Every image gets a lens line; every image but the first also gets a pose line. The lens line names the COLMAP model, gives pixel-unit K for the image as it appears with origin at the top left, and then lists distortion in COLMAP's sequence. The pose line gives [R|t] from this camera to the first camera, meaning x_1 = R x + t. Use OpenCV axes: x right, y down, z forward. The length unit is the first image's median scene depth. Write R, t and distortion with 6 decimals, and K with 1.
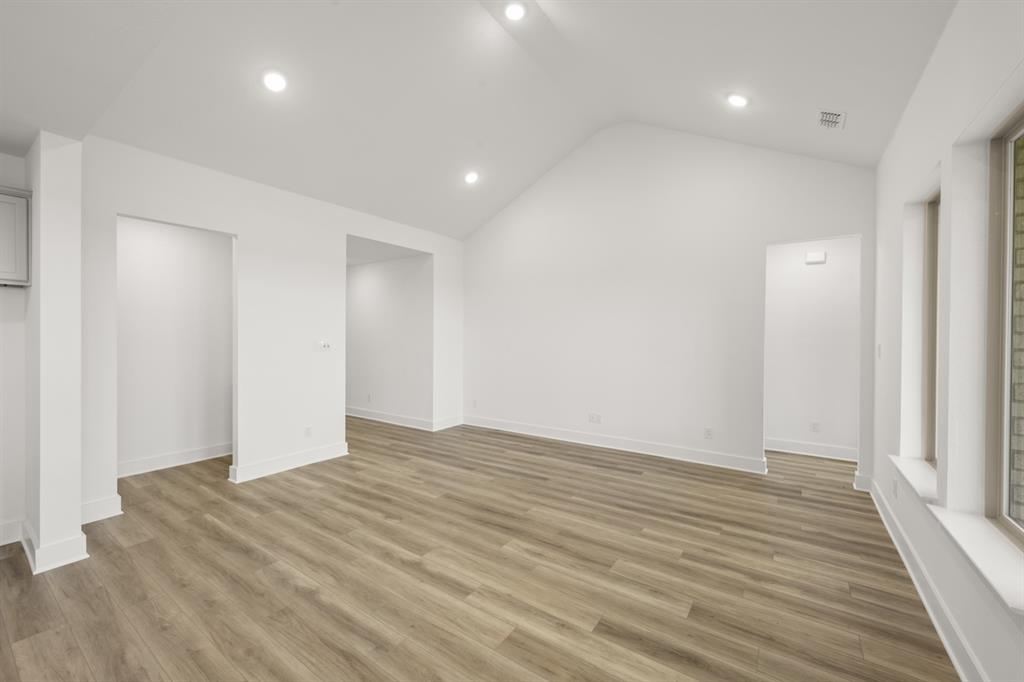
lens RADIAL K [[401.8, 0, 515.2], [0, 401.8, 338.0], [0, 0, 1]] dist [0.002952, -0.000115]
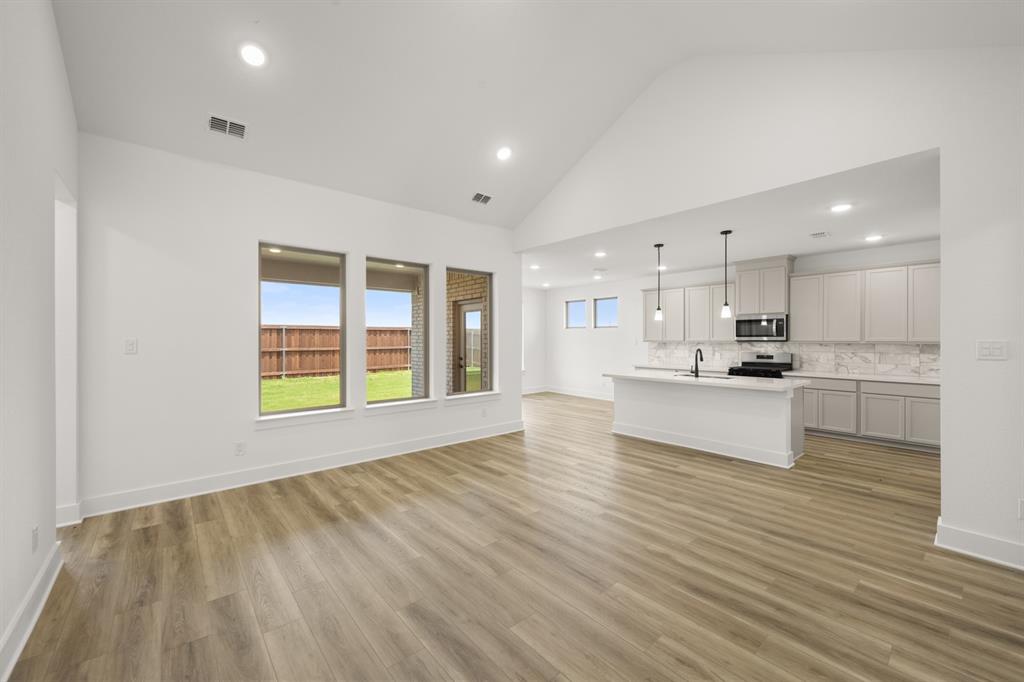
lens RADIAL K [[401.8, 0, 516.6], [0, 401.8, 337.7], [0, 0, 1]] dist [0.002952, -0.000115]
pose [[-0.968803, -0.002618, 0.247820, -0.213968], [-0.003381, 0.999991, -0.002657, 0.012583], [-0.247811, -0.003412, -0.968802, 1.771011]]
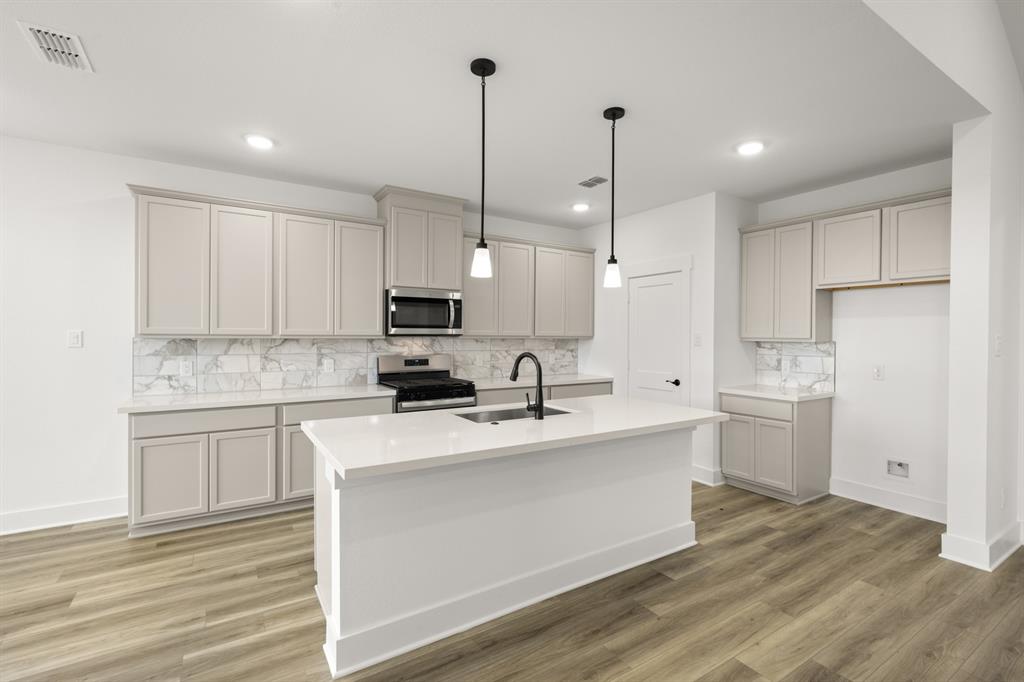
lens RADIAL K [[466.7, 0, 516.7], [0, 466.7, 338.5], [0, 0, 1]] dist [-0.003503, 0.002082]
pose [[-0.386842, 0.001990, -0.922144, 0.247224], [-0.008785, 0.999944, 0.005844, 0.017931], [0.922104, 0.010361, -0.386803, 0.327396]]
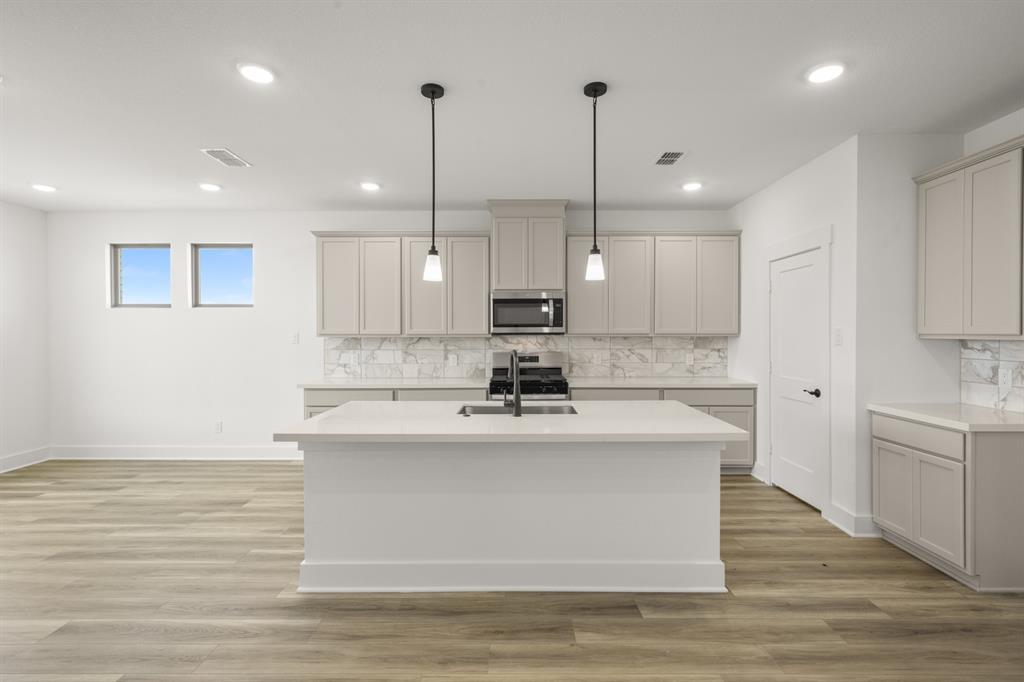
lens RADIAL K [[466.7, 0, 515.6], [0, 466.7, 336.2], [0, 0, 1]] dist [-0.003503, 0.002082]
pose [[-0.825746, 0.002543, -0.564036, -0.049841], [-0.001244, 0.999979, 0.006330, 0.017516], [0.564040, 0.005928, -0.825726, 0.721579]]
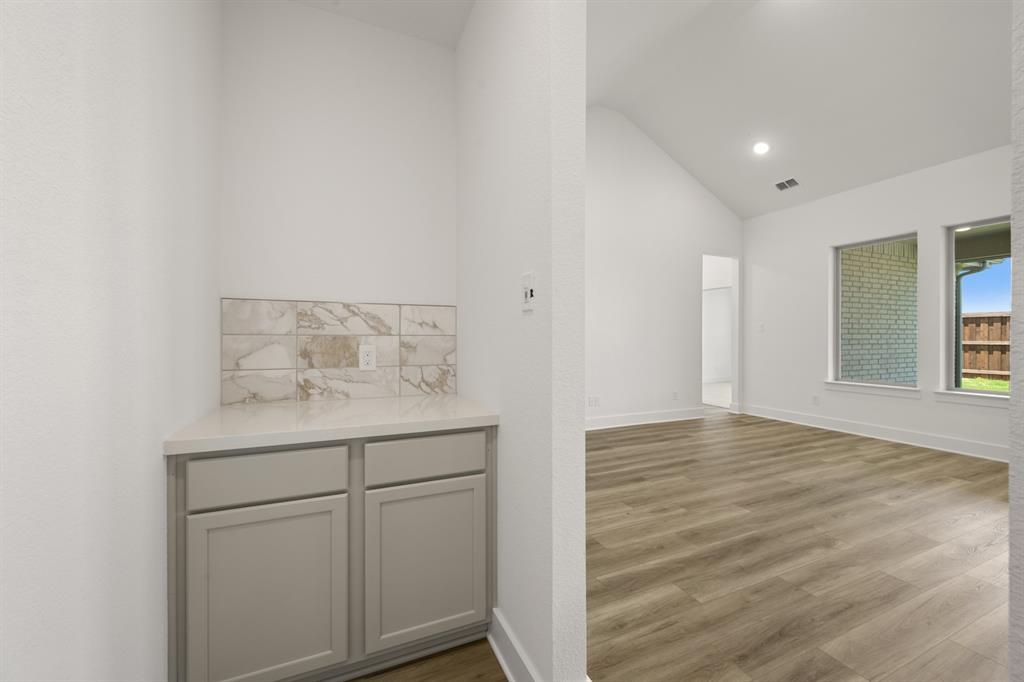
lens RADIAL K [[401.8, 0, 514.2], [0, 401.8, 338.3], [0, 0, 1]] dist [0.002952, -0.000115]
pose [[0.523628, -0.003876, 0.851938, -1.152652], [0.003286, 0.999991, 0.002530, 0.071981], [-0.851941, 0.001474, 0.523636, 1.047945]]
